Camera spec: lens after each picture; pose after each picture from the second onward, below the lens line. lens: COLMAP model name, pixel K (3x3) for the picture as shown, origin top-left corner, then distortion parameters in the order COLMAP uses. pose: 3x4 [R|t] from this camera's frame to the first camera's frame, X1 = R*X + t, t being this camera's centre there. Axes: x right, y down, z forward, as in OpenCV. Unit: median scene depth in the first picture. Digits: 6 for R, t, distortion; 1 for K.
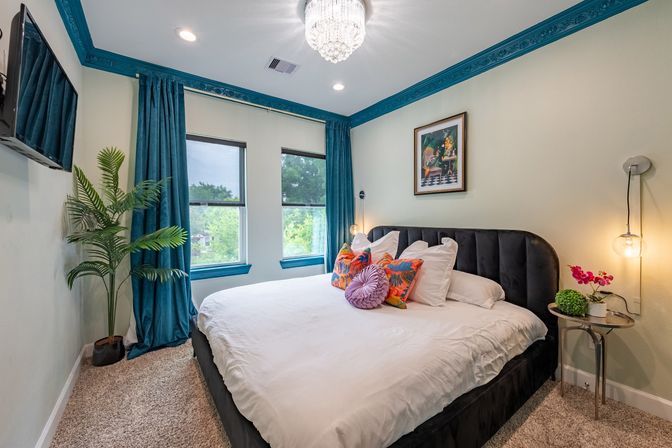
lens RADIAL K [[264.2, 0, 335.5], [0, 264.2, 223.7], [0, 0, 1]] dist [-0.000785, 0.000185]
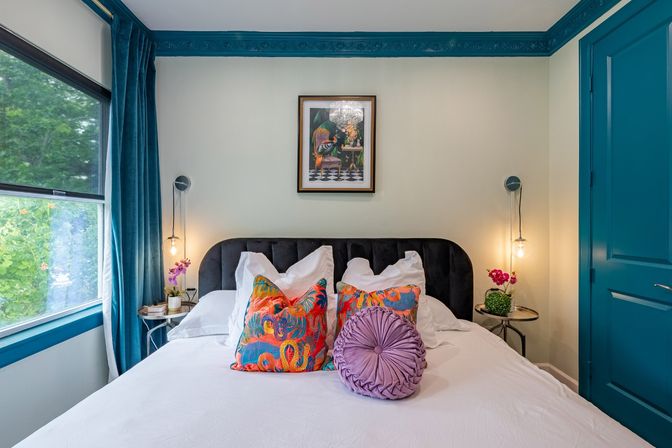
lens RADIAL K [[311.5, 0, 334.7], [0, 311.5, 224.4], [0, 0, 1]] dist [0.005094, -0.000093]
pose [[0.590085, -0.000170, 0.807341, -0.325527], [0.016136, 0.999803, -0.011584, -0.013858], [-0.807180, 0.019863, 0.589972, 0.484375]]
